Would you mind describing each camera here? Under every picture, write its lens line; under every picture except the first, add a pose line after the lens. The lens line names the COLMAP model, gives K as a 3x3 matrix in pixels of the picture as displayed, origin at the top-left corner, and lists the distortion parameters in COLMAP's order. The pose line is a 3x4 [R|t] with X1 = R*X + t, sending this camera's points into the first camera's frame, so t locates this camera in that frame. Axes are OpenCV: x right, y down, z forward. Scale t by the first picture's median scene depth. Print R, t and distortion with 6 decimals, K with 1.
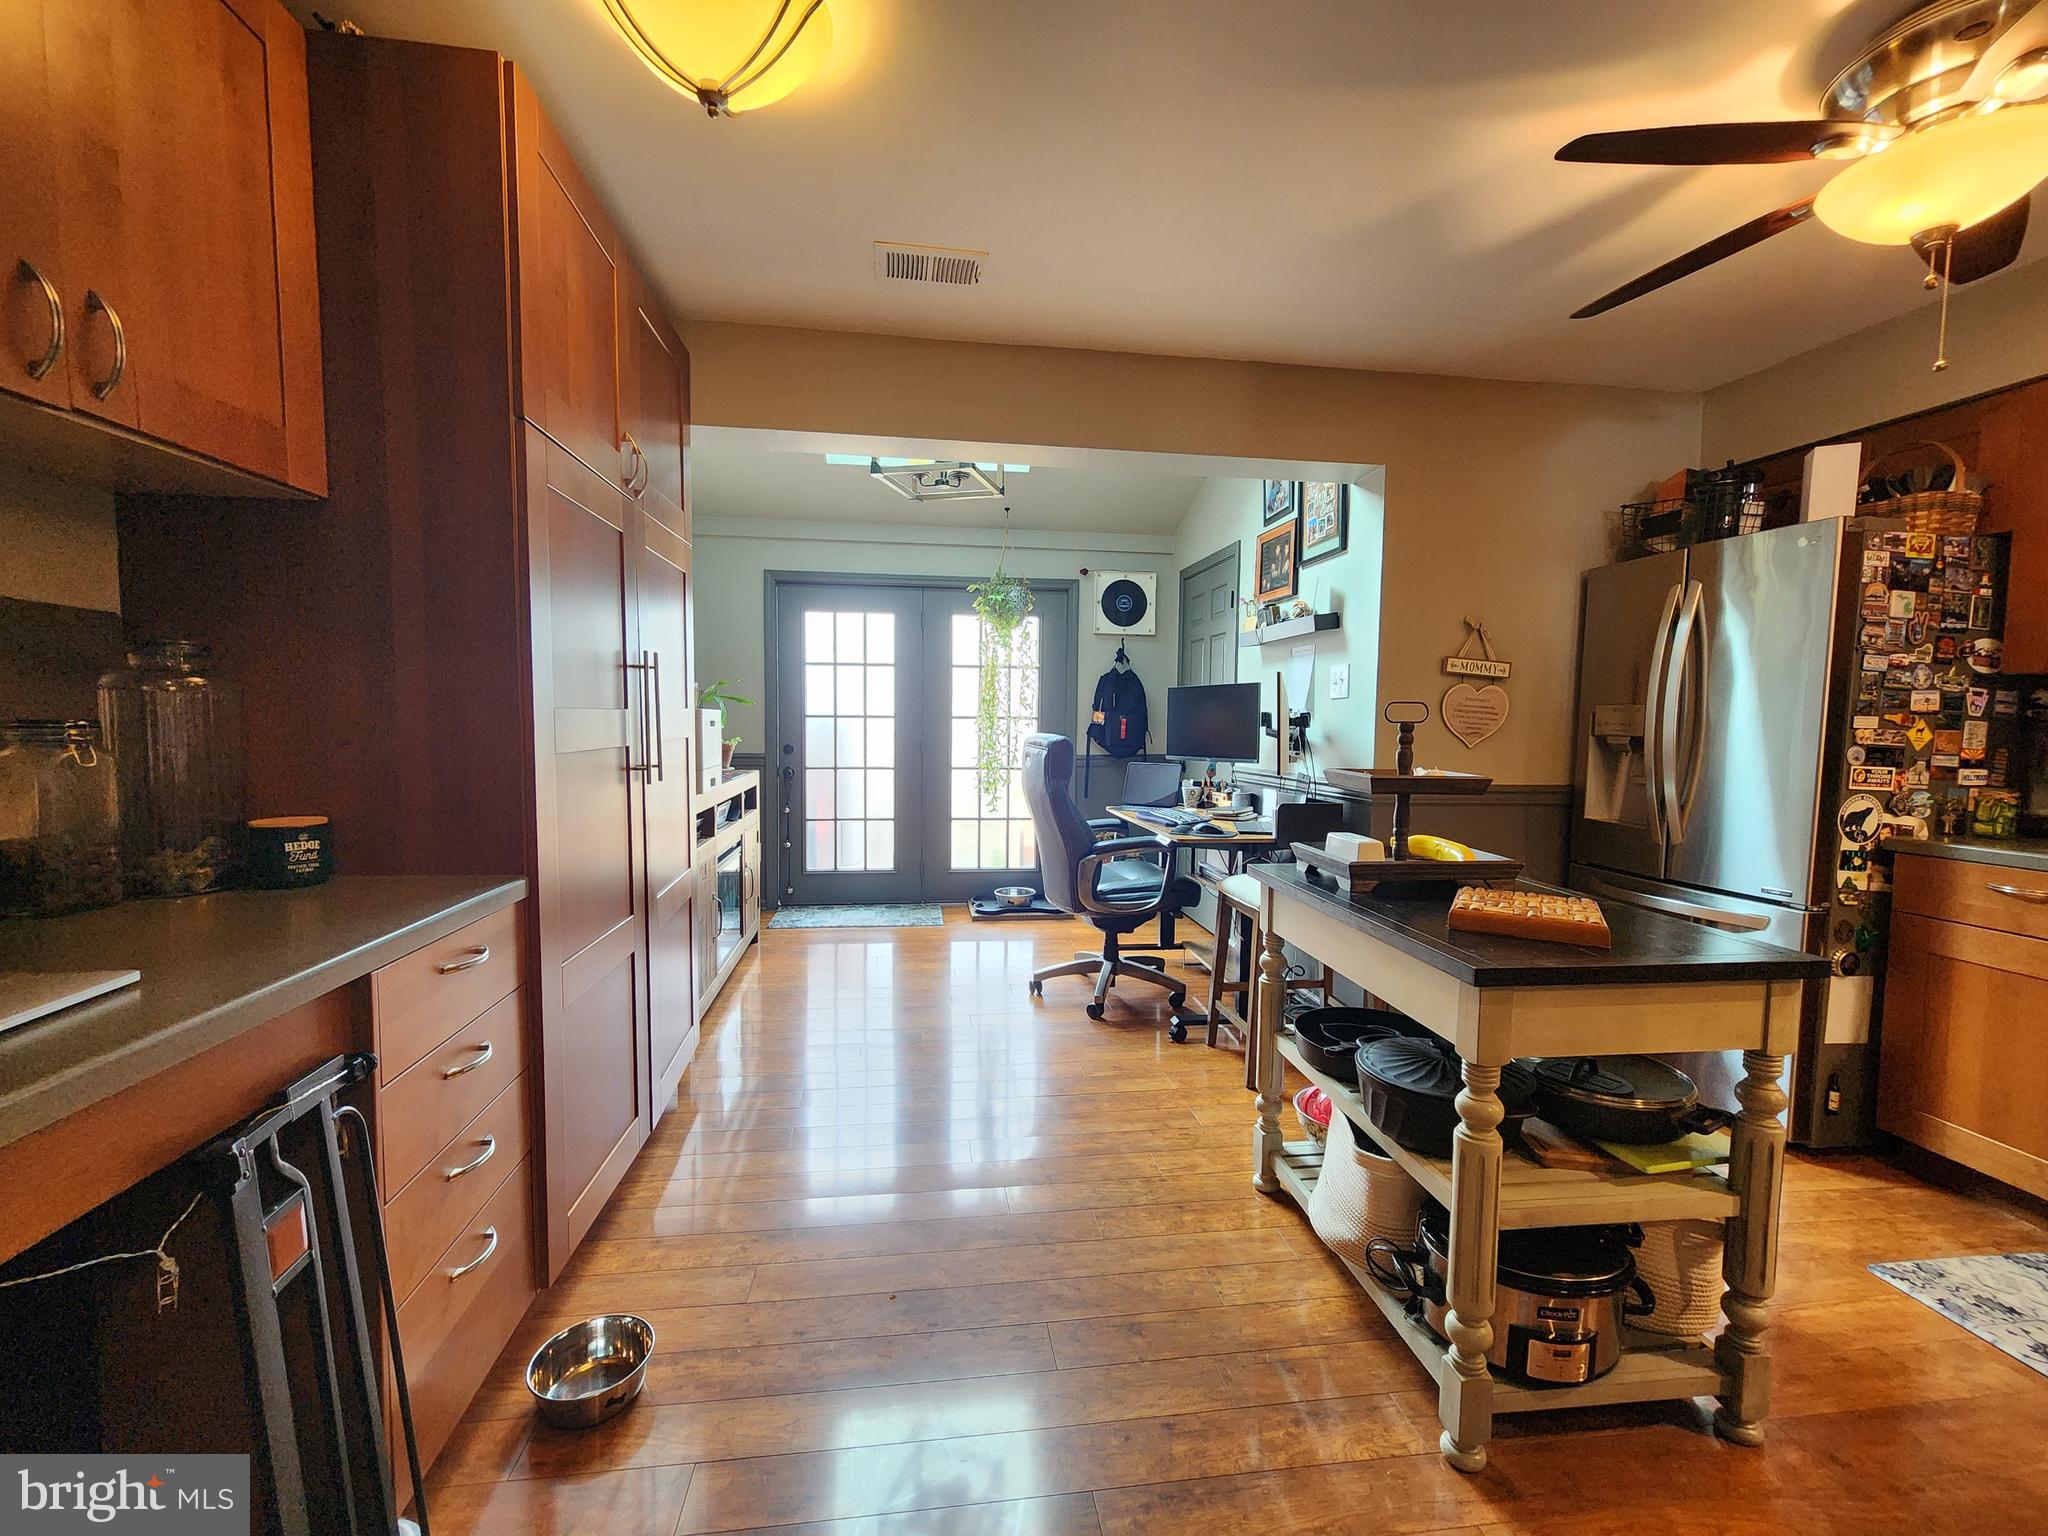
lens RADIAL K [[840.7, 0, 1021.4], [0, 840.7, 770.8], [0, 0, 1]] dist [-0.008138, 0.002857]
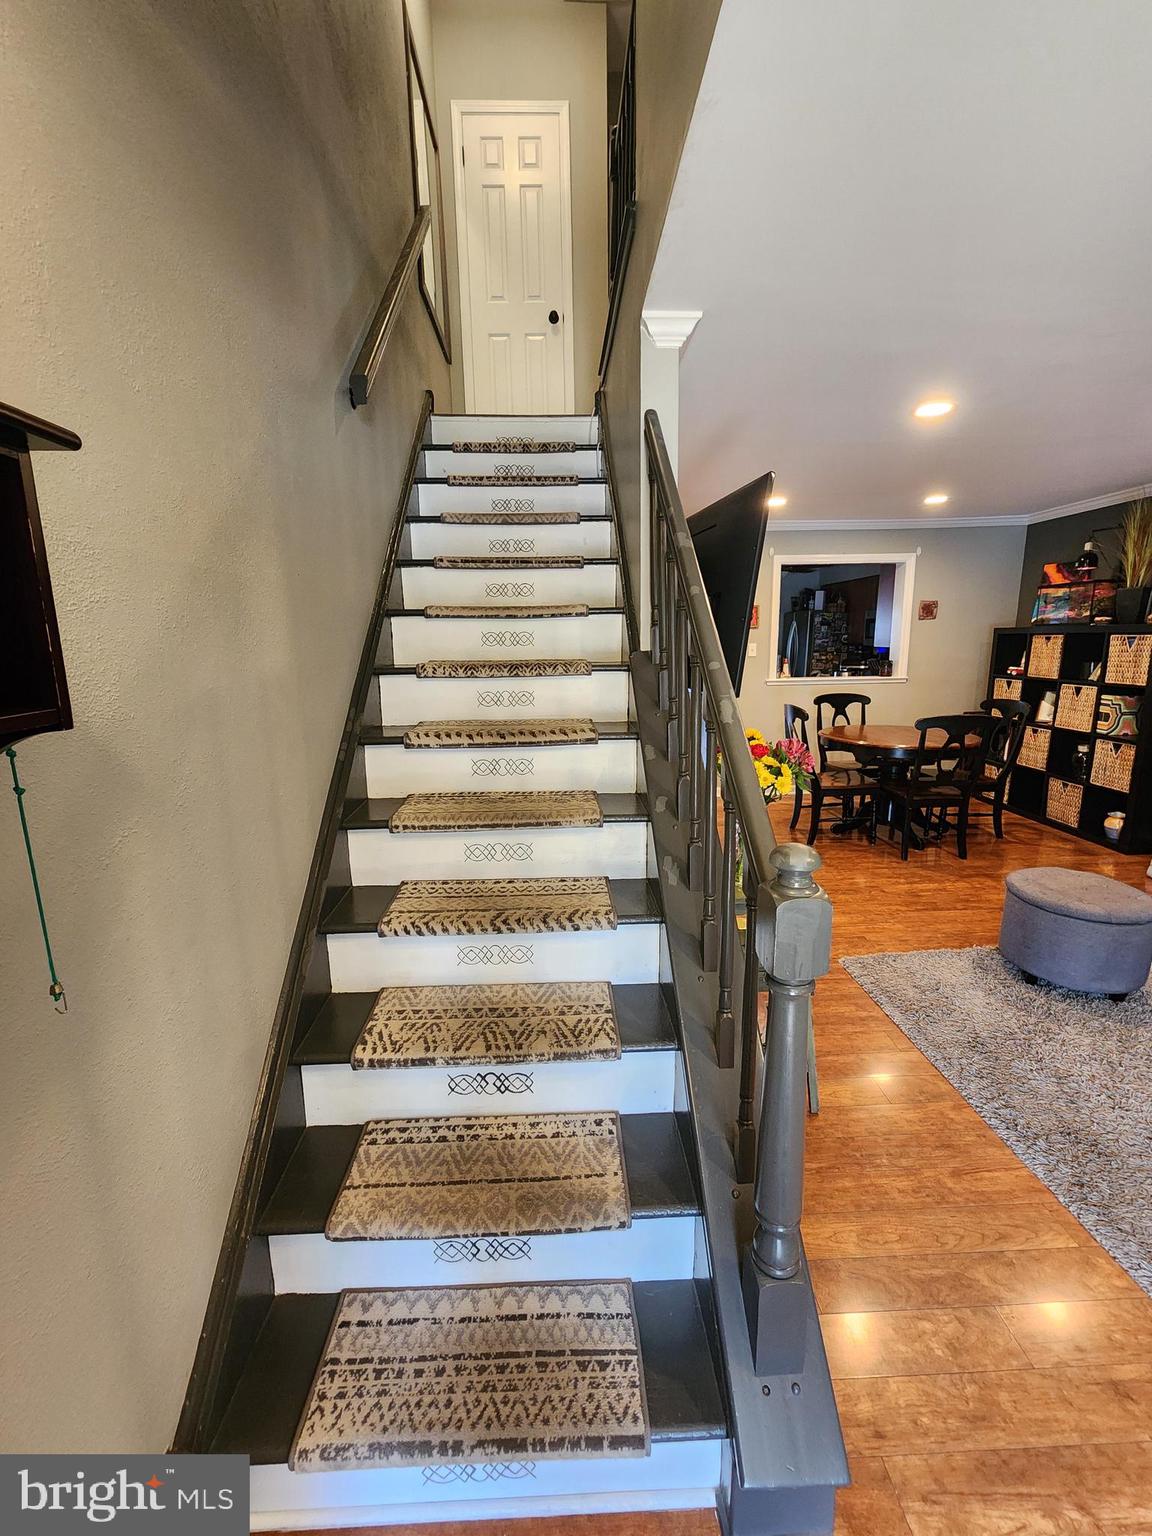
lens RADIAL K [[630.5, 0, 566.8], [0, 630.5, 763.3], [0, 0, 1]] dist [-0.008138, 0.002857]
pose [[0.994257, -0.009132, -0.106630, -0.006904], [0.022941, 0.991379, 0.129003, 0.026443], [0.104532, -0.130708, 0.985895, -1.195135]]
